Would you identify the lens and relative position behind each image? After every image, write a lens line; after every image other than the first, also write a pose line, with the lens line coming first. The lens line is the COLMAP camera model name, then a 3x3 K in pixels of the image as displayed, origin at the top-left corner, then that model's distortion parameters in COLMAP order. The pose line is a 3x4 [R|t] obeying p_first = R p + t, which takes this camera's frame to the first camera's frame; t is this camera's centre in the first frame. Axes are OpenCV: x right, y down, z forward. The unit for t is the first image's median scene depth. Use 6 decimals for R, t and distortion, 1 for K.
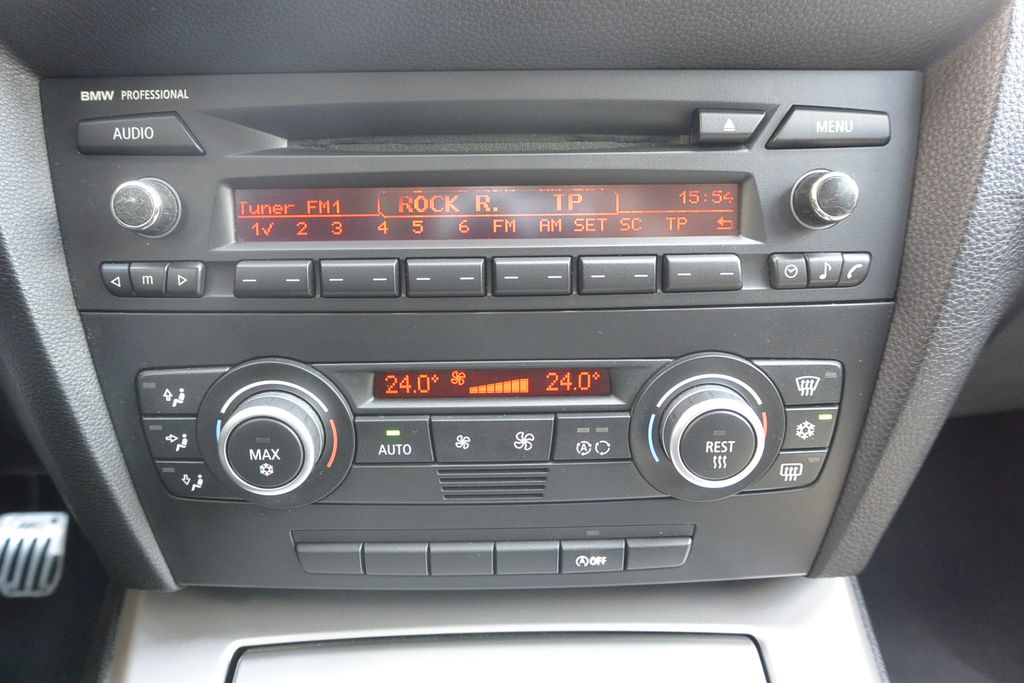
lens RADIAL K [[776.7, 0, 507.4], [0, 776.7, 335.9], [0, 0, 1]] dist [-0.010352, 0.019154]
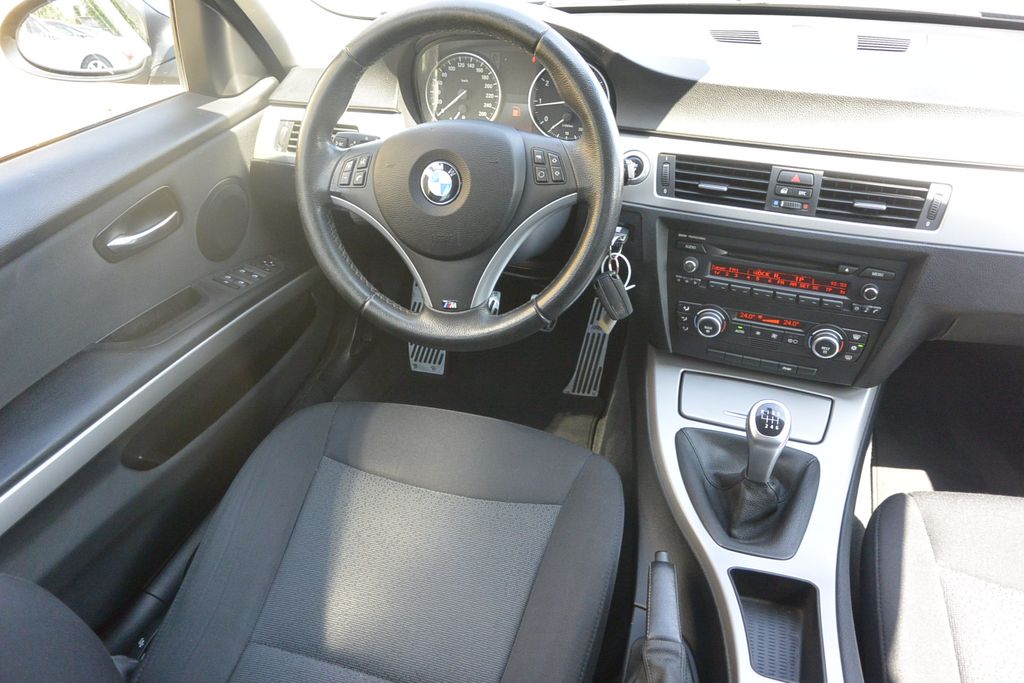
lens RADIAL K [[776.7, 0, 505.9], [0, 776.7, 338.0], [0, 0, 1]] dist [-0.010352, 0.019154]
pose [[0.931368, 0.199589, -0.304497, -0.045902], [-0.101576, 0.945586, 0.309112, -0.918007], [0.349623, -0.256967, 0.900962, -2.962824]]
